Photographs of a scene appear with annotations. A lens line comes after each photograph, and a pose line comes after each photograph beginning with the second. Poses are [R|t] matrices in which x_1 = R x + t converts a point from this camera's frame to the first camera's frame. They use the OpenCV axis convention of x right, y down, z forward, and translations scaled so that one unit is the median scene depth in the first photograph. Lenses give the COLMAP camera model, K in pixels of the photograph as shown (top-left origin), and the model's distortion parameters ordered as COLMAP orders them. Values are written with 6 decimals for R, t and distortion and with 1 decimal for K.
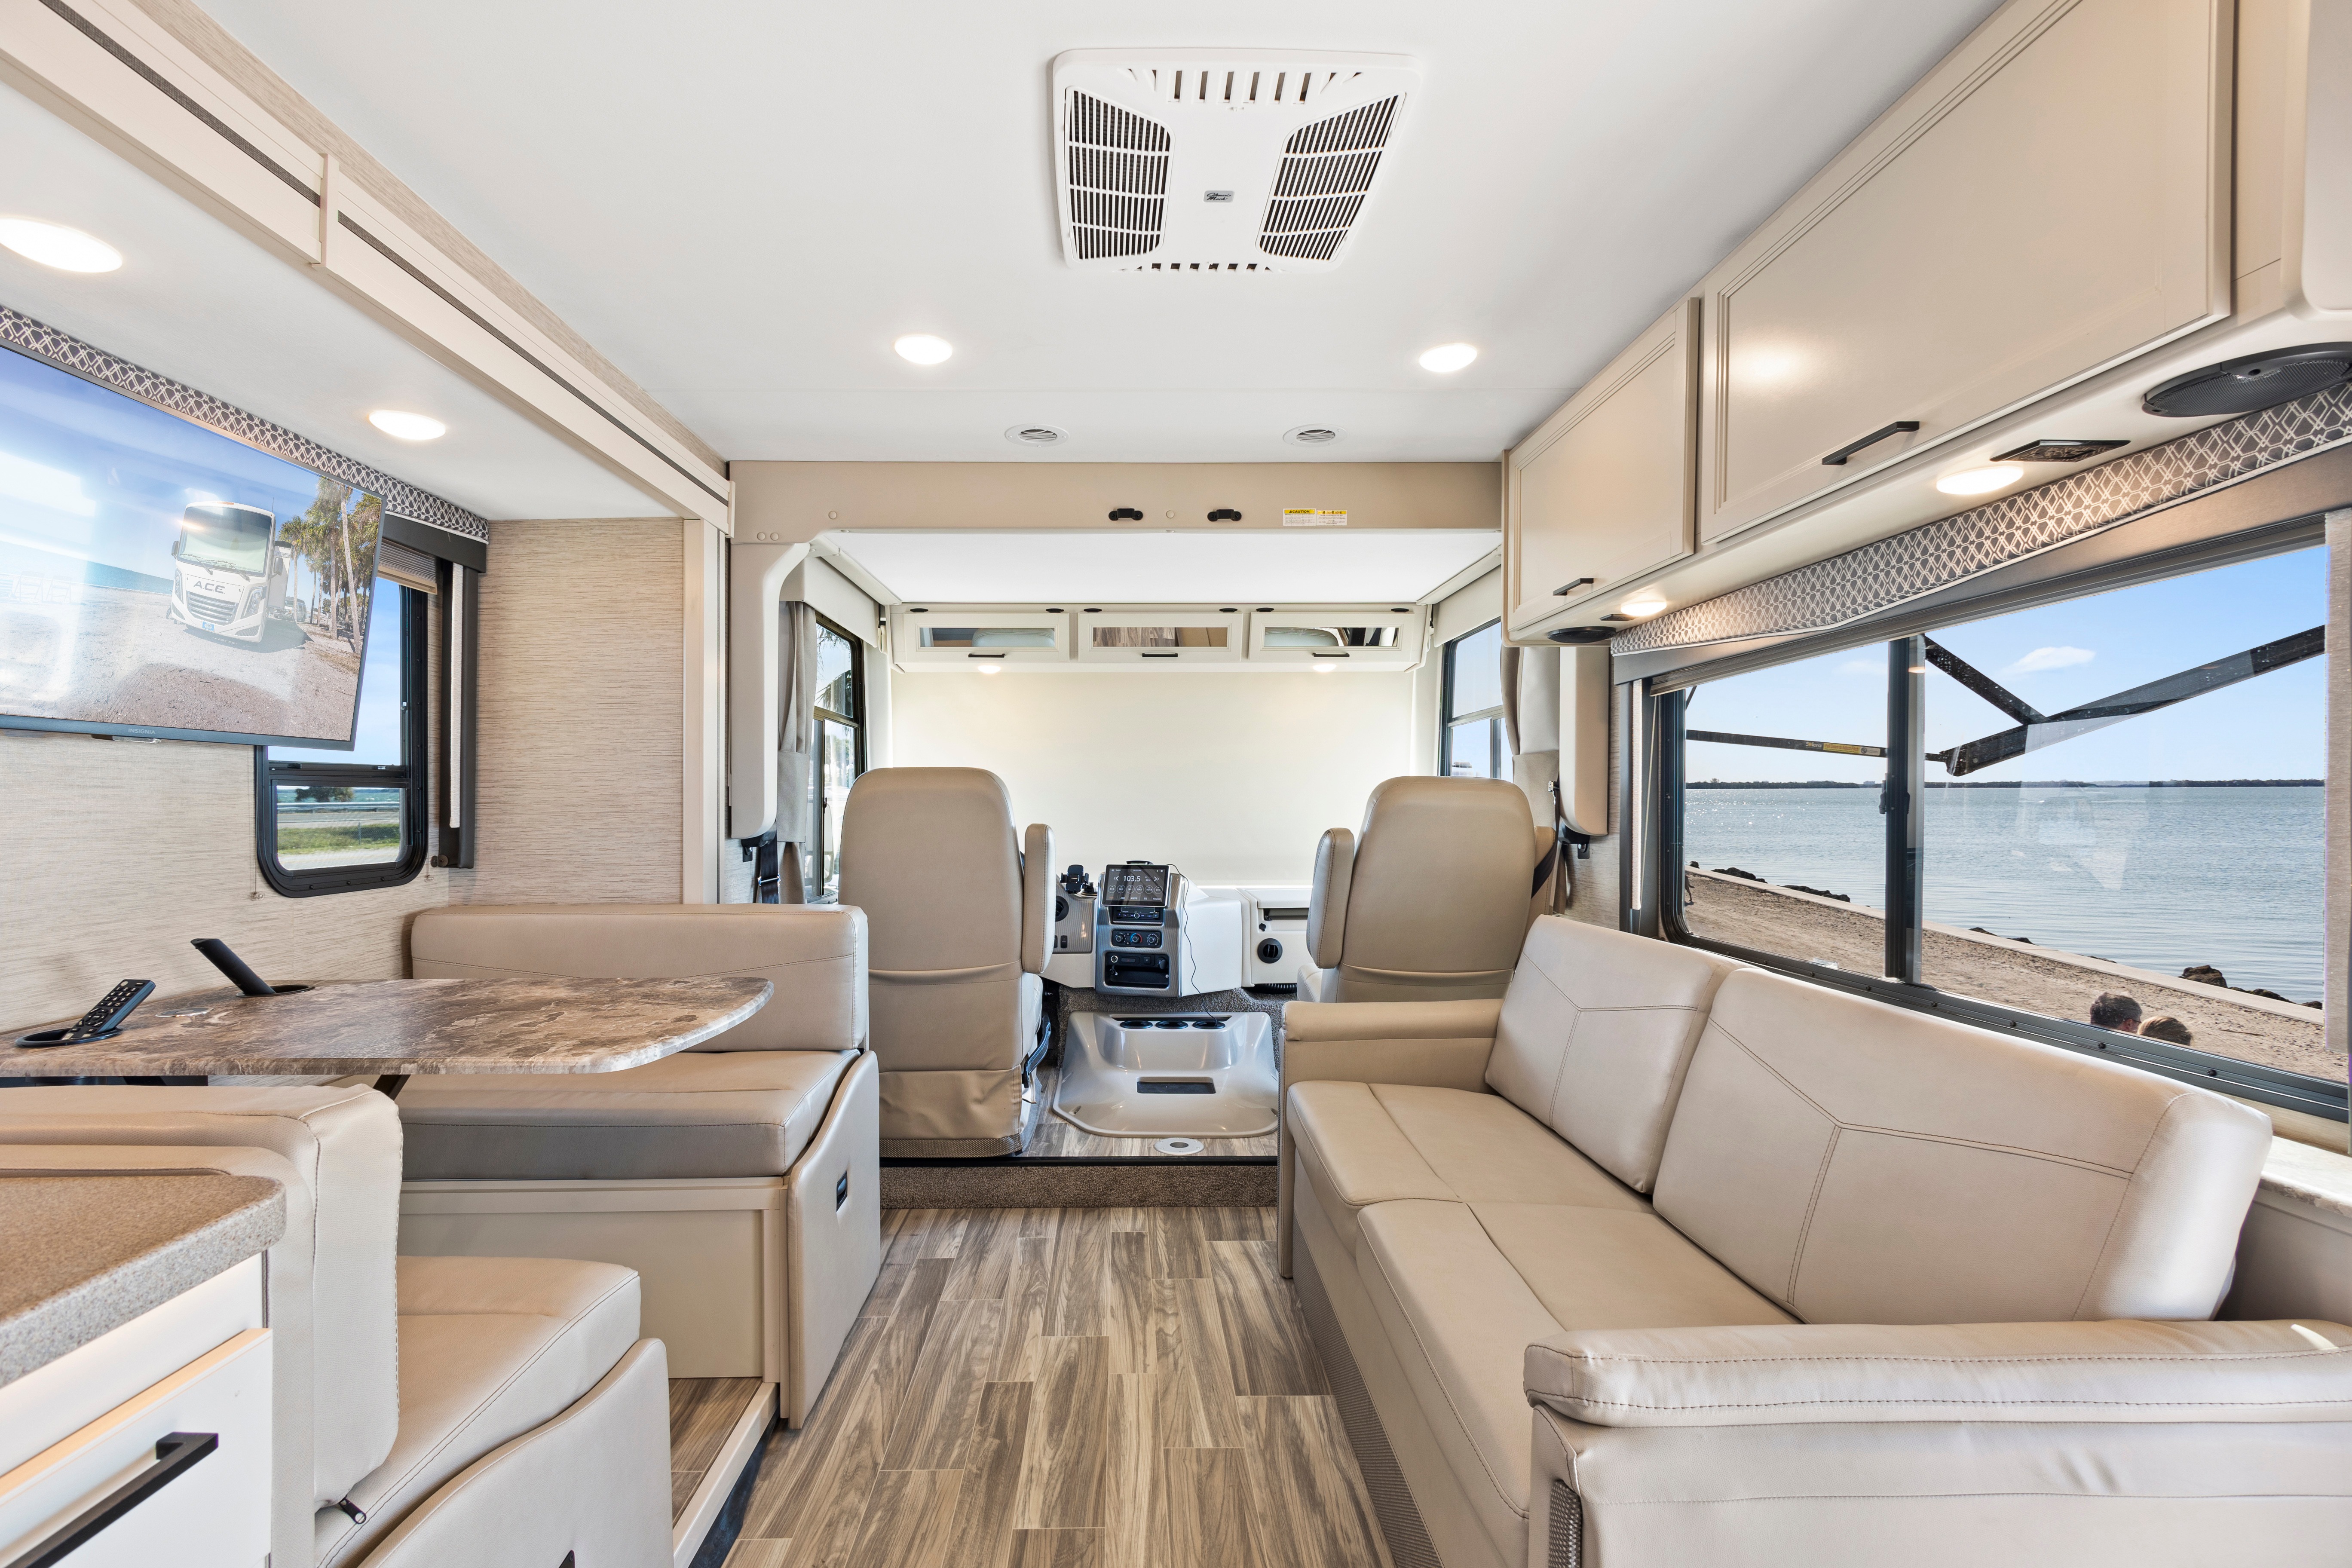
lens RADIAL K [[1028.1, 0, 1135.2], [0, 1028.1, 793.8], [0, 0, 1]] dist [-0.003127, 0.000331]
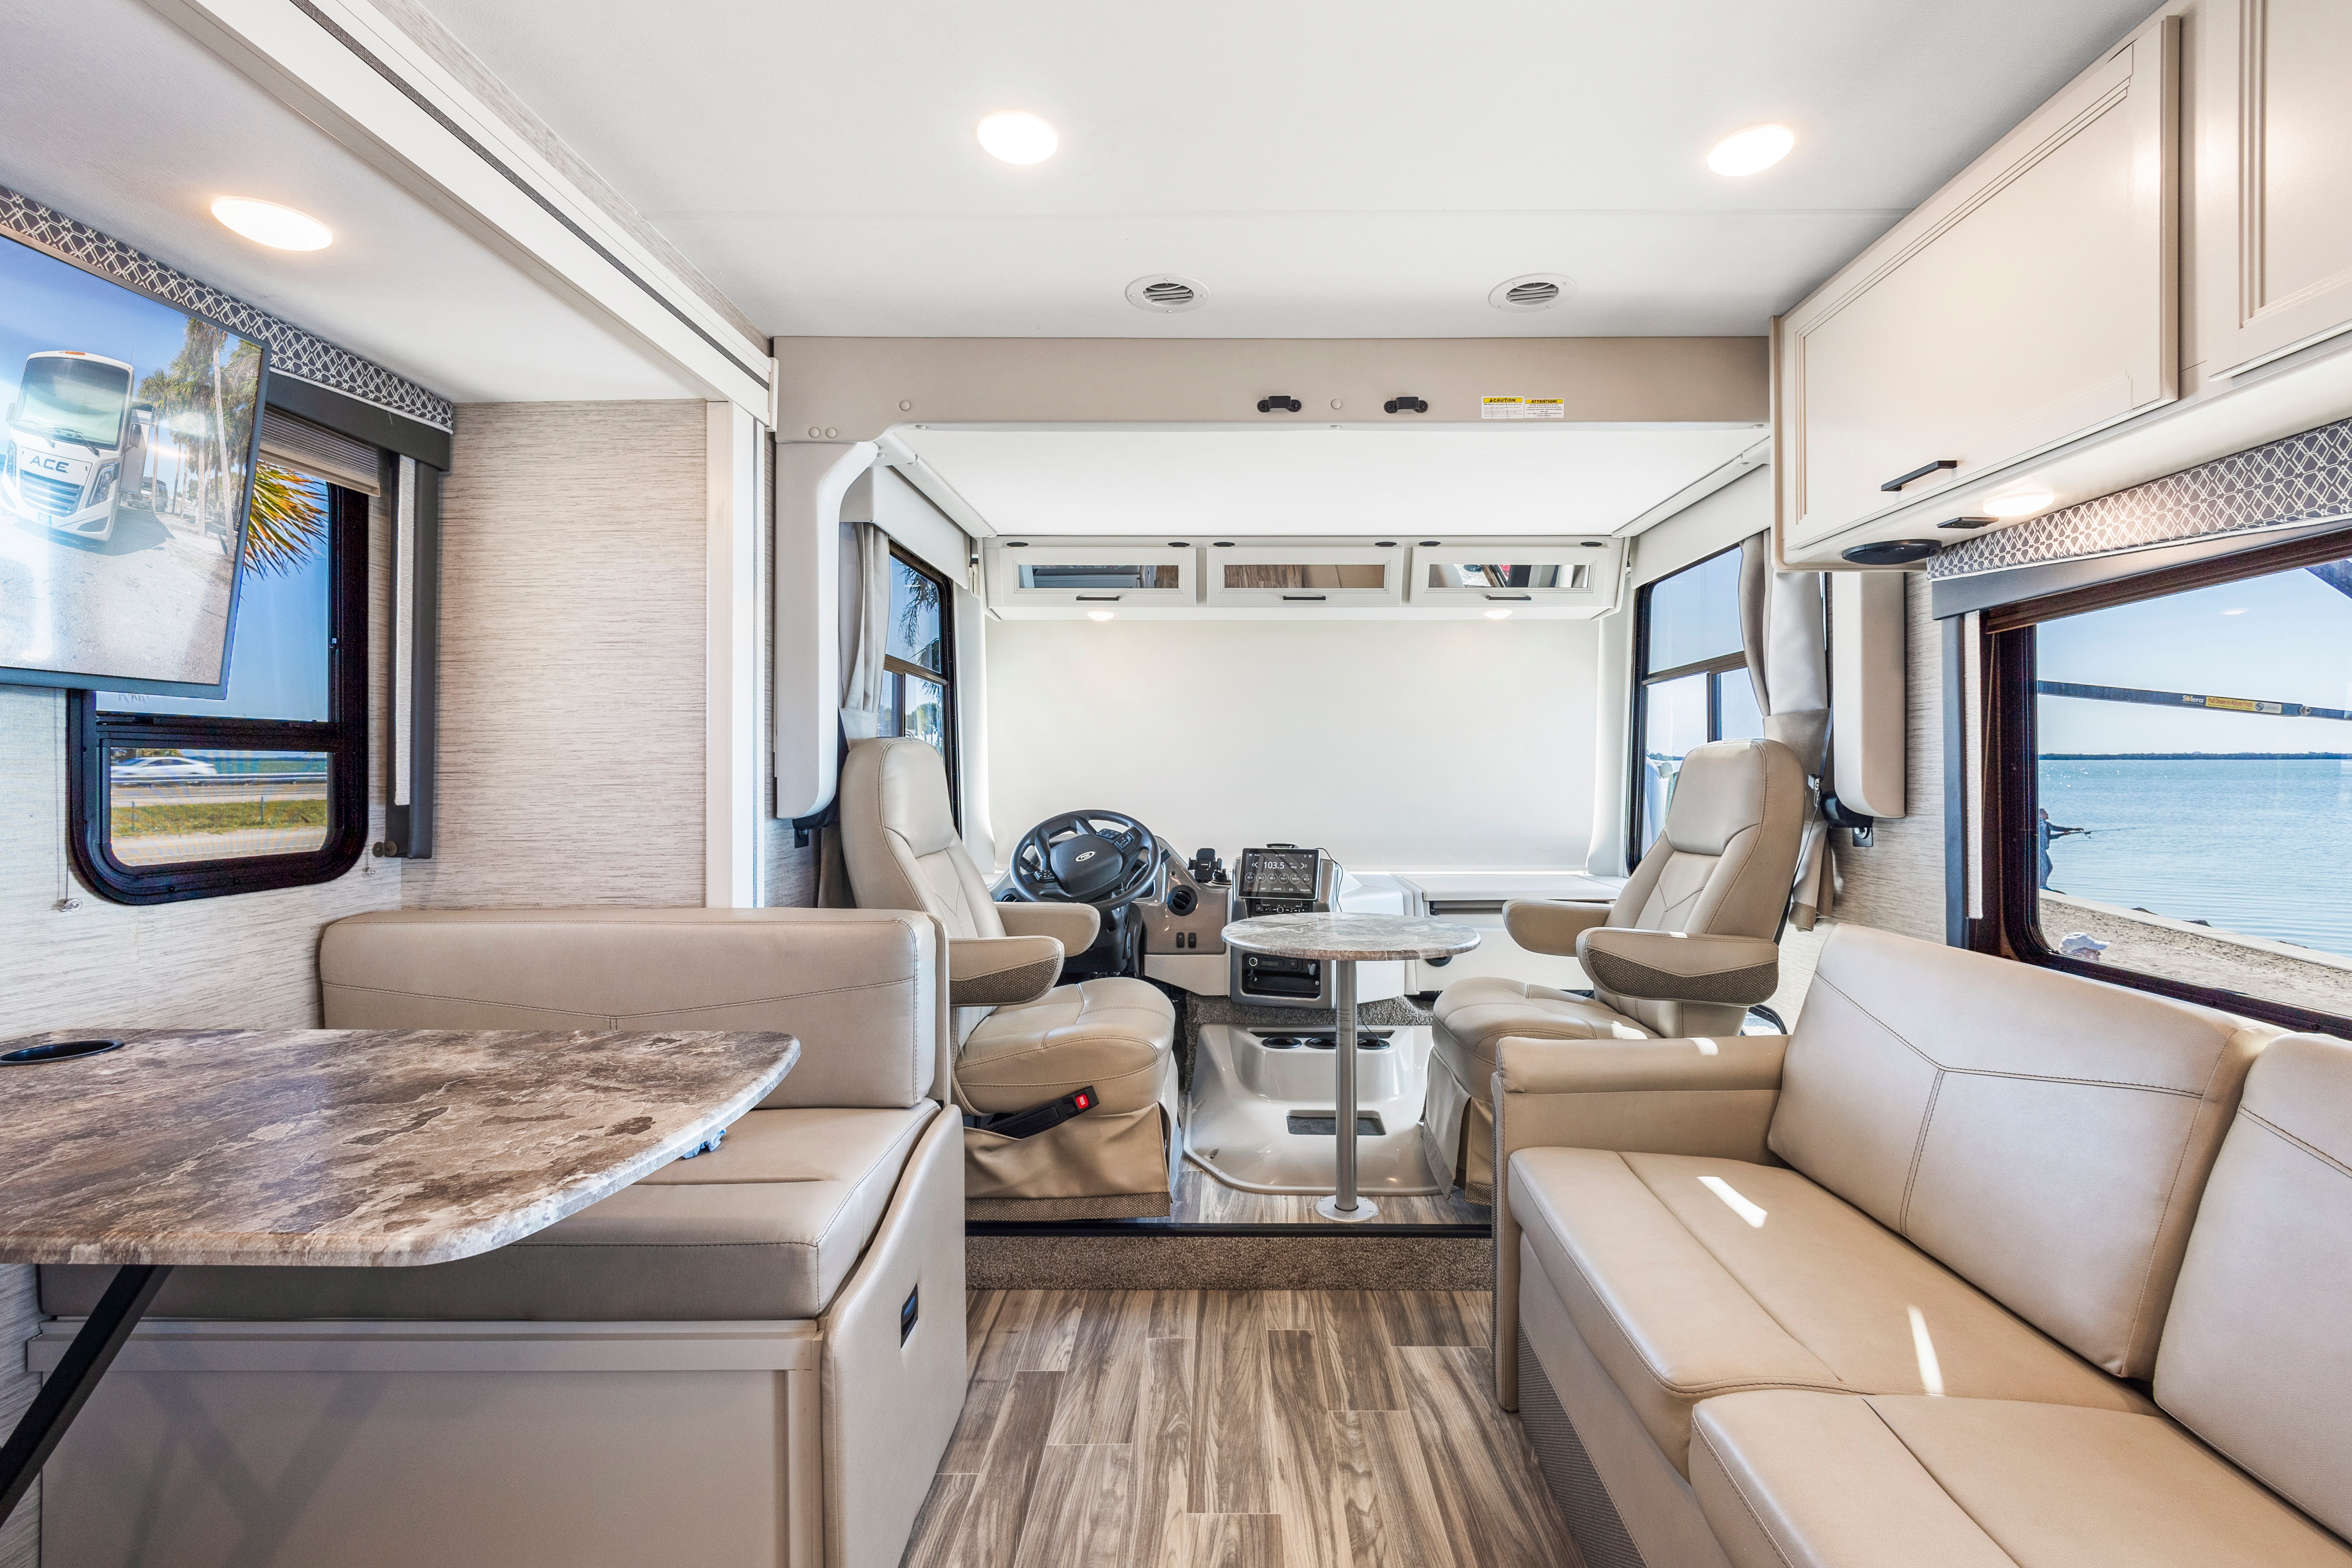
lens RADIAL K [[1046.3, 0, 1223.7], [0, 1046.3, 760.1], [0, 0, 1]] dist [-0.001375, -0.000047]
pose [[0.999836, 0.000929, -0.018099, -0.044932], [-0.001003, 0.999991, -0.004076, 0.001882], [0.018095, 0.004093, 0.999828, 0.241595]]
